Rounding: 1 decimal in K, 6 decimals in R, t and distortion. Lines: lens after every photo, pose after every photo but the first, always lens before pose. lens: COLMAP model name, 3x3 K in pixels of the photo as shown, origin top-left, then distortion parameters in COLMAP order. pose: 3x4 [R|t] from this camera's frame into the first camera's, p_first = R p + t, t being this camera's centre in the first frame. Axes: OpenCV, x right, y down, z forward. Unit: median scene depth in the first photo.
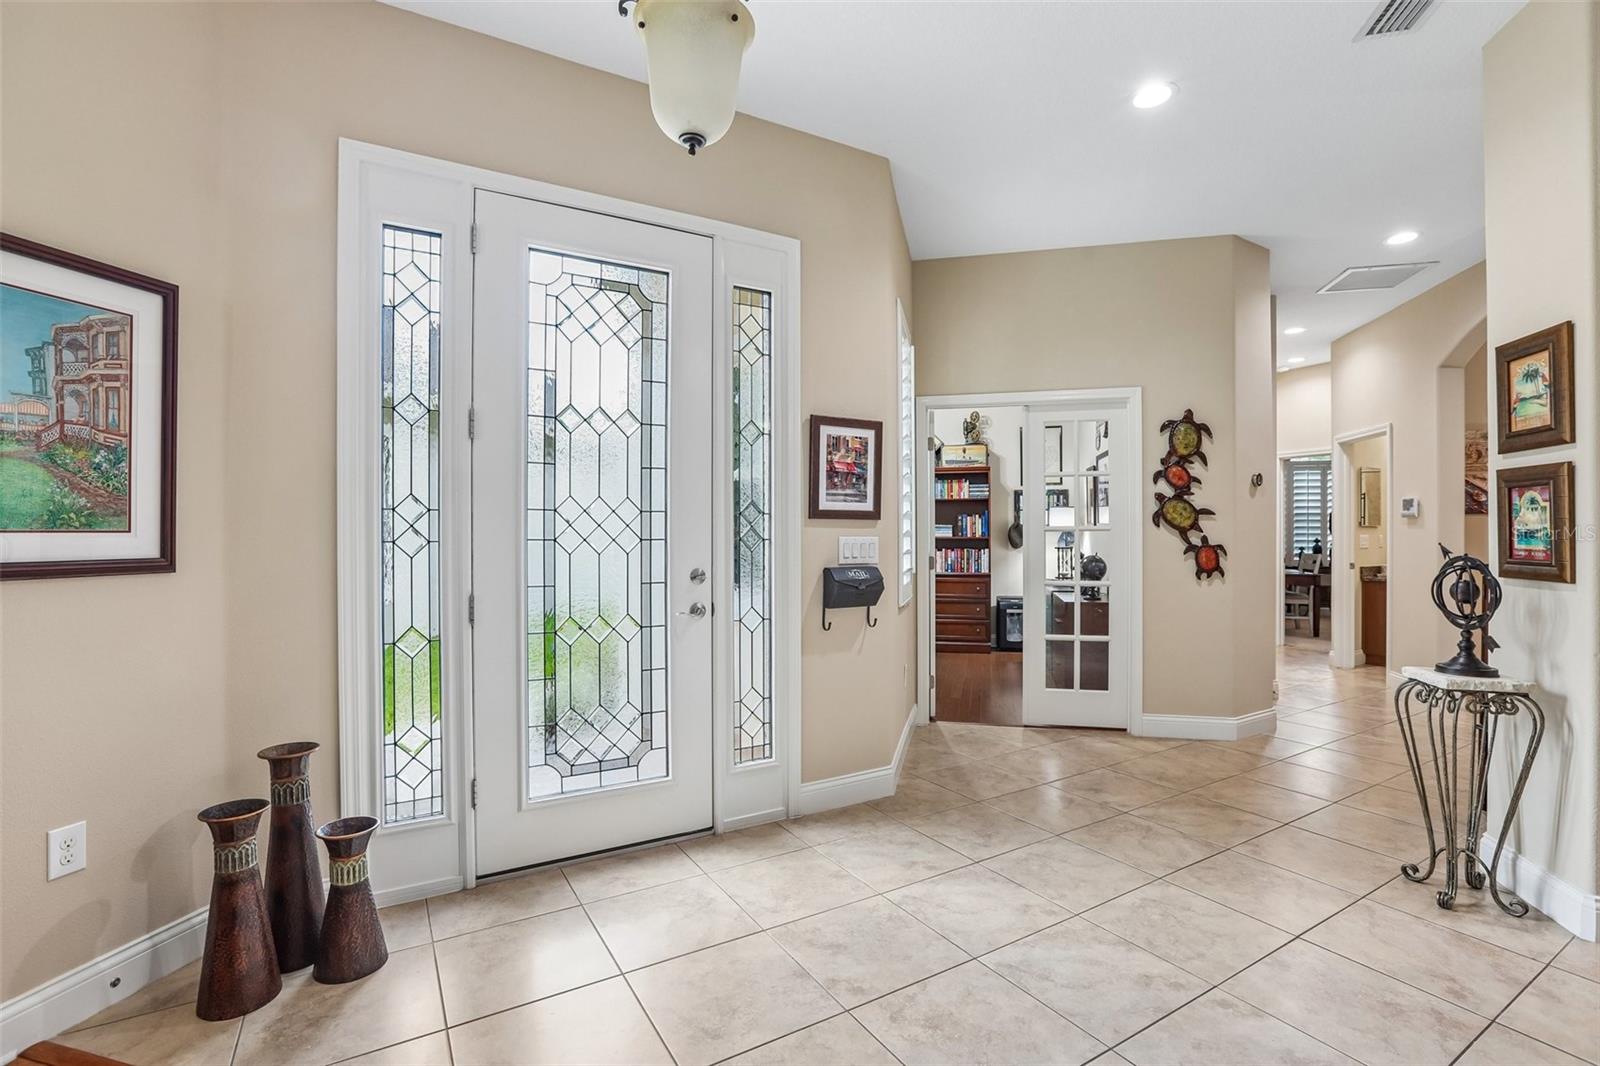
lens RADIAL K [[732.9, 0, 800.5], [0, 732.9, 537.8], [0, 0, 1]] dist [-0.049449, 0.016973]
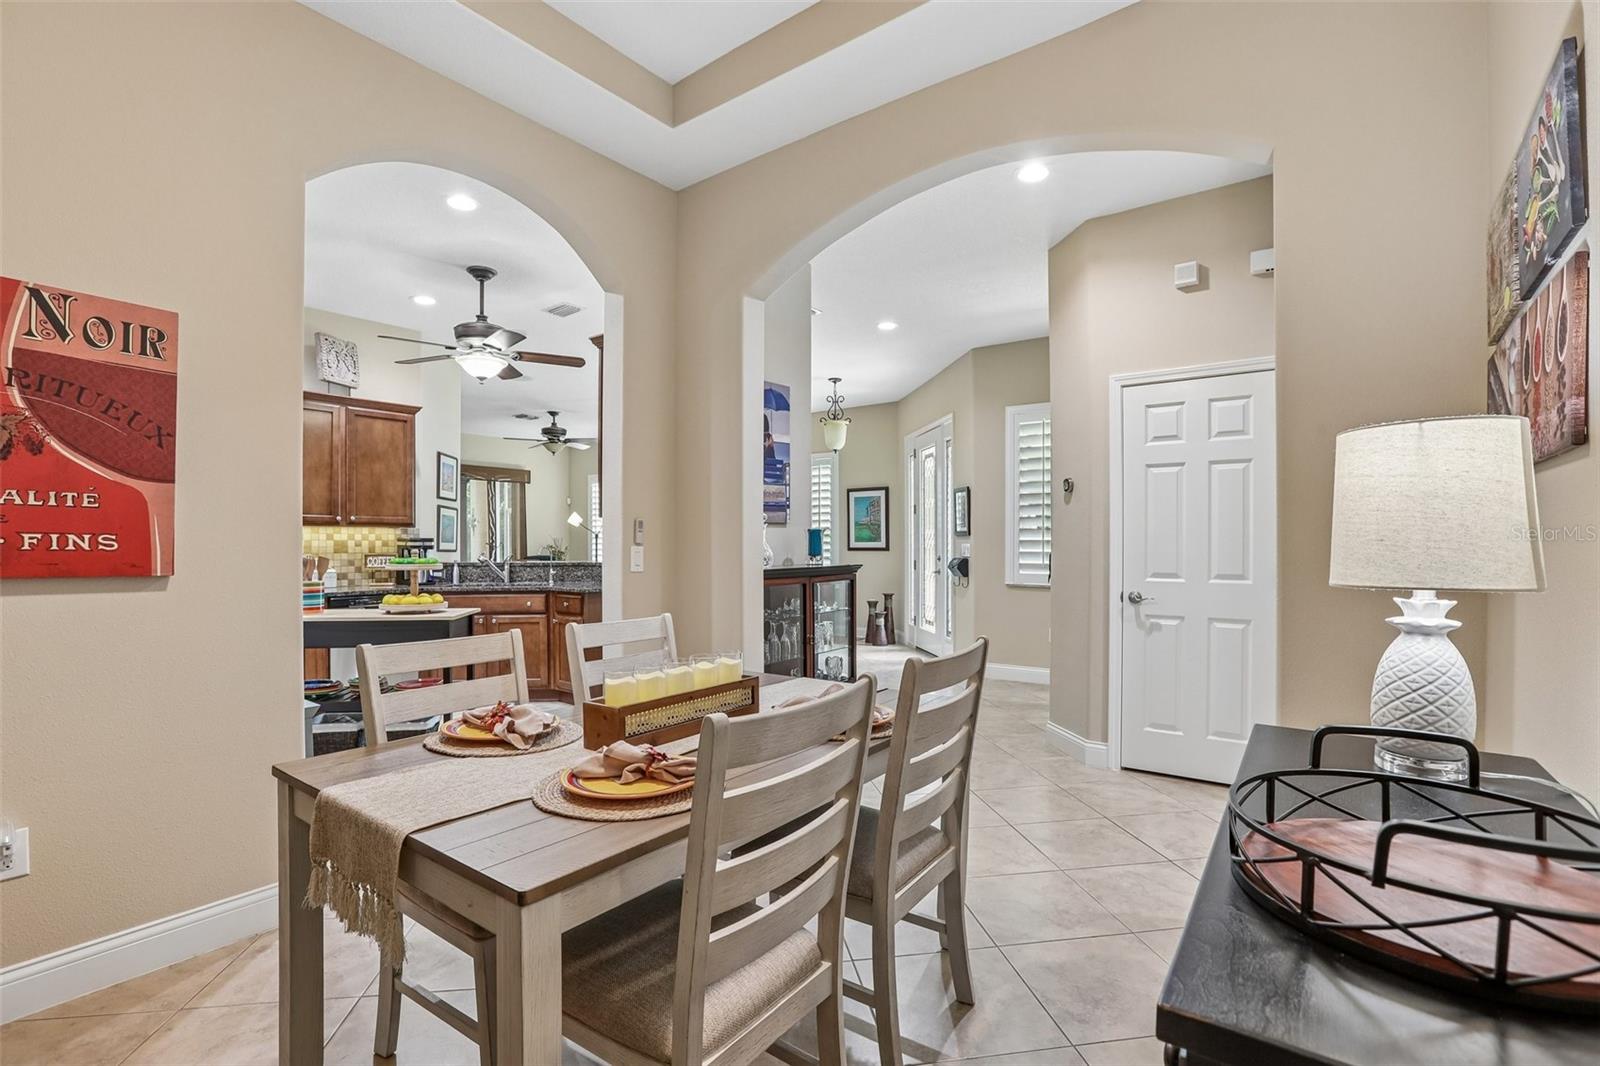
lens RADIAL K [[732.9, 0, 793.5], [0, 732.9, 559.0], [0, 0, 1]] dist [-0.049449, 0.016973]
pose [[-0.400937, 0.020182, -0.915883, 2.158085], [-0.004883, 0.999696, 0.024166, -0.005443], [0.916093, 0.014162, -0.400717, 1.387610]]
